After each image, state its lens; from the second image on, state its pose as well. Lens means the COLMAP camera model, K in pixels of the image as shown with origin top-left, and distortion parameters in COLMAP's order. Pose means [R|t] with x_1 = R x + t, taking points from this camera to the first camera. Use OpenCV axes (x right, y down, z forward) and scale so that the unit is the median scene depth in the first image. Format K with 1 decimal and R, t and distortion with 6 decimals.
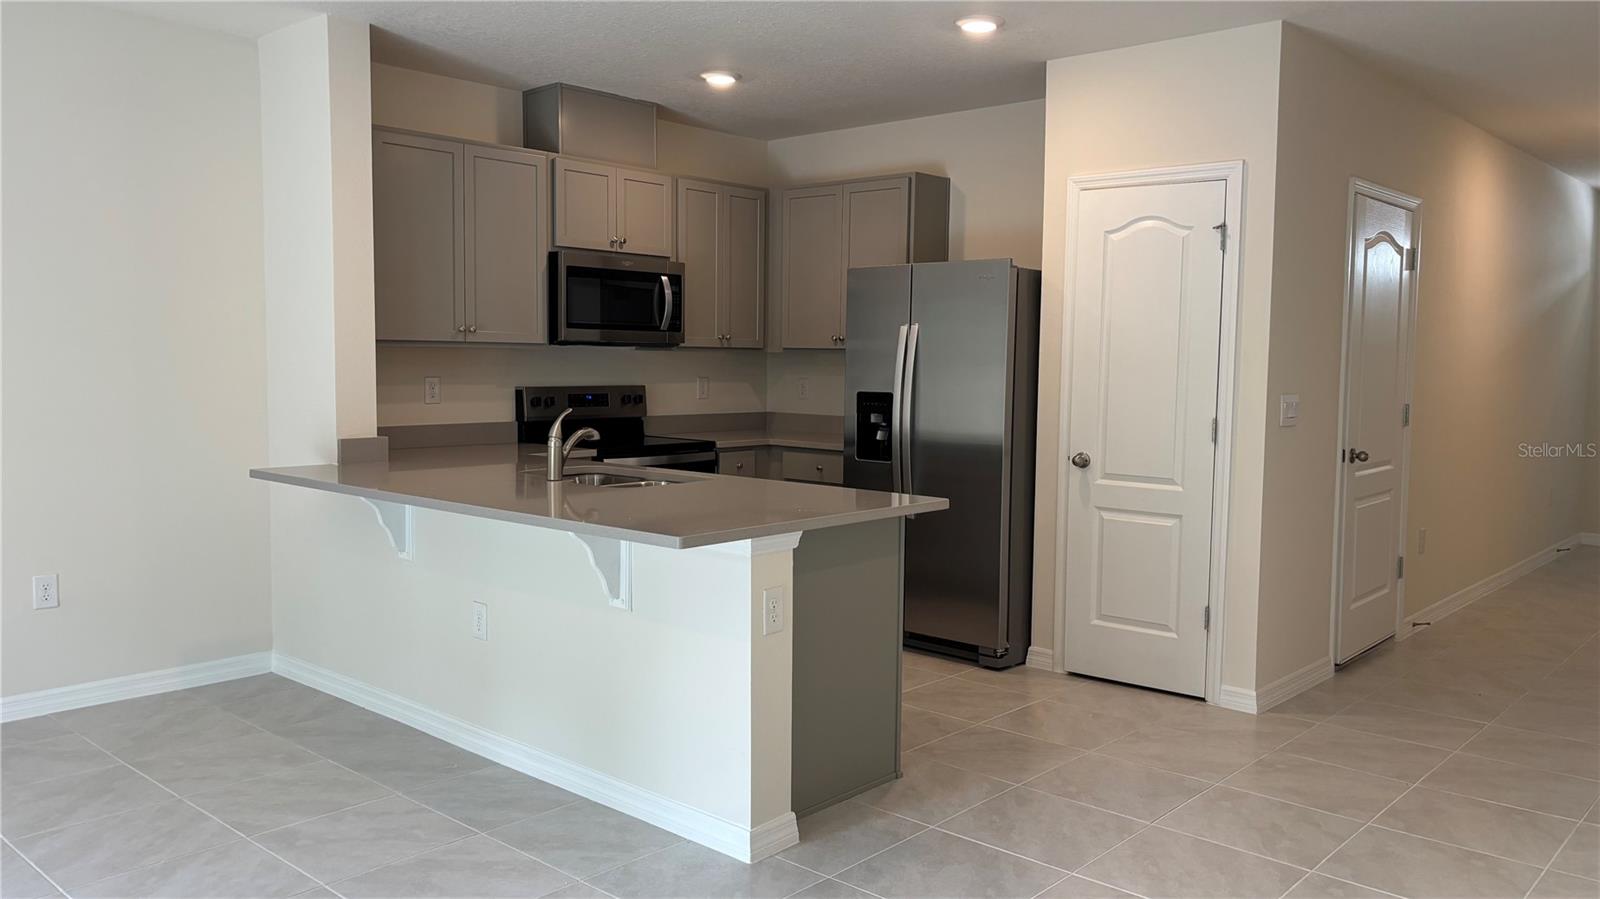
lens RADIAL K [[1199.2, 0, 800.0], [0, 1199.2, 449.5], [0, 0, 1]] dist [0.030876, -0.003029]
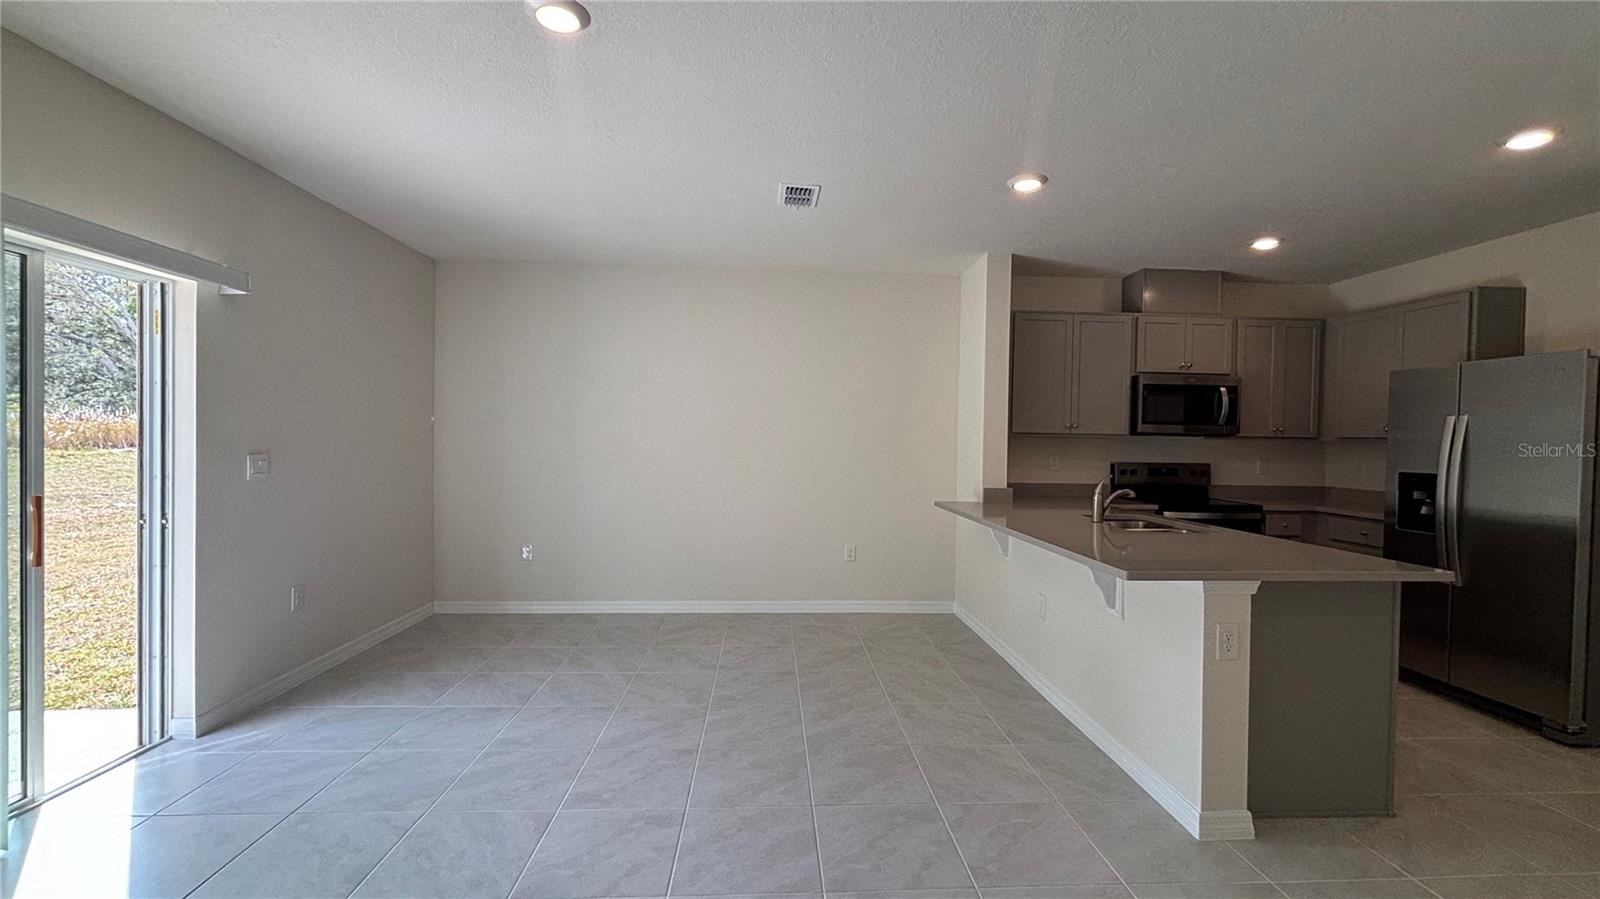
lens RADIAL K [[643.4, 0, 800.0], [0, 643.4, 449.5], [0, 0, 1]] dist [-0.000129, 0.000588]
pose [[0.709056, 0.010694, -0.705071, 0.079749], [-0.061358, 0.997028, -0.046583, -0.004062], [0.702477, 0.076292, 0.707605, 0.118417]]
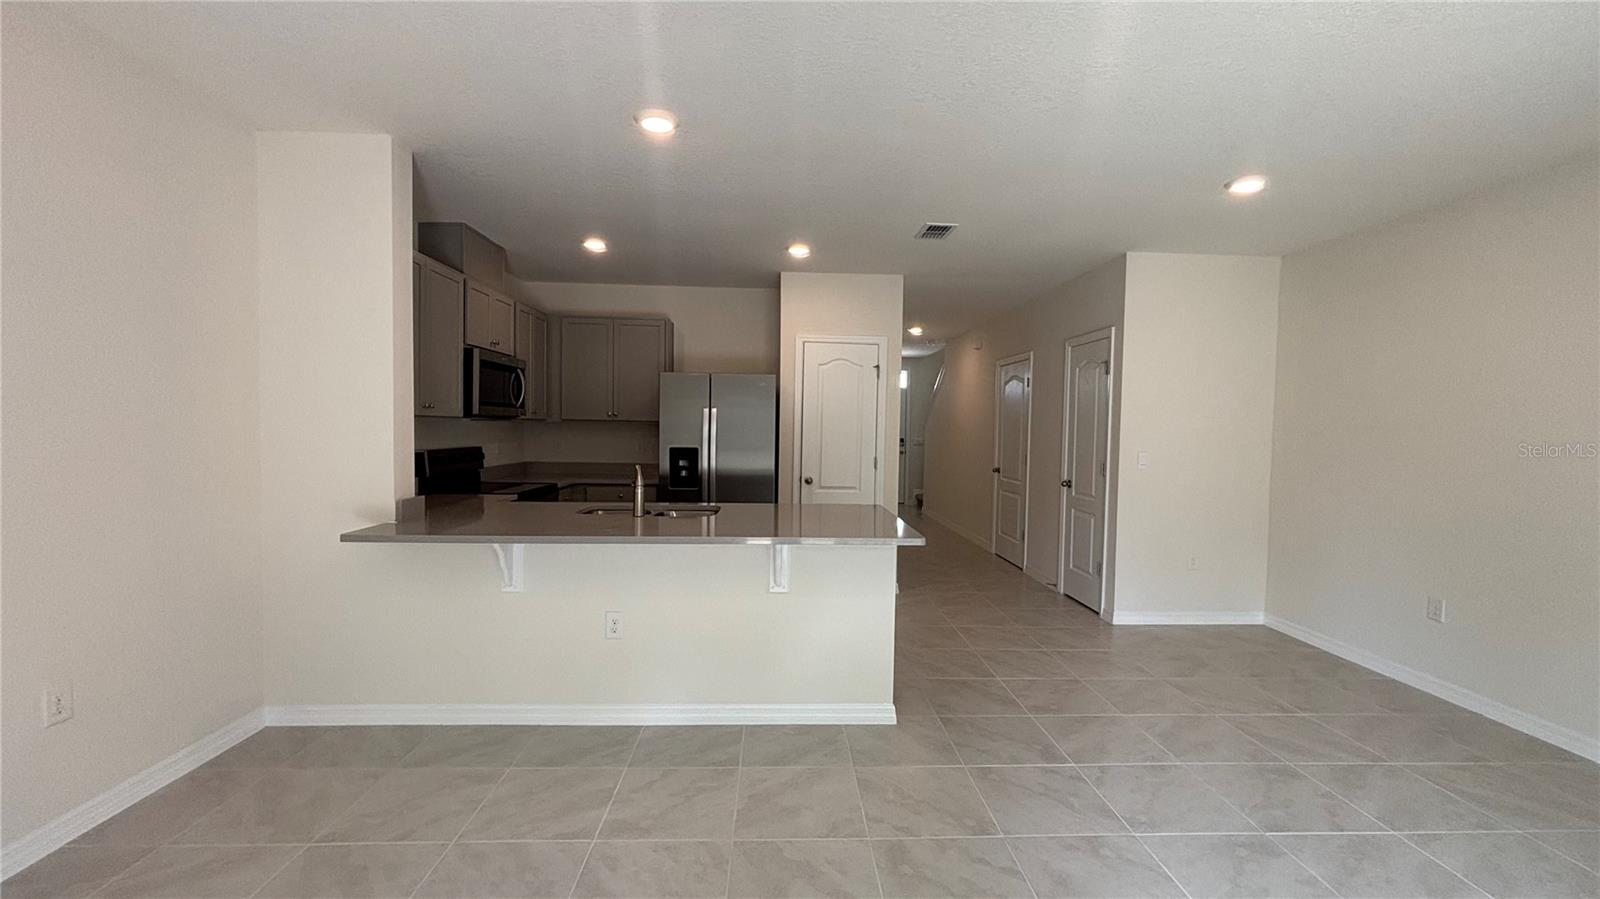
lens RADIAL K [[643.4, 0, 800.0], [0, 643.4, 449.5], [0, 0, 1]] dist [-0.000129, 0.000588]
pose [[0.717974, -0.024910, 0.695625, -0.460600], [0.046157, 0.998864, -0.011870, -0.027679], [-0.694538, 0.040630, 0.718307, 0.246359]]
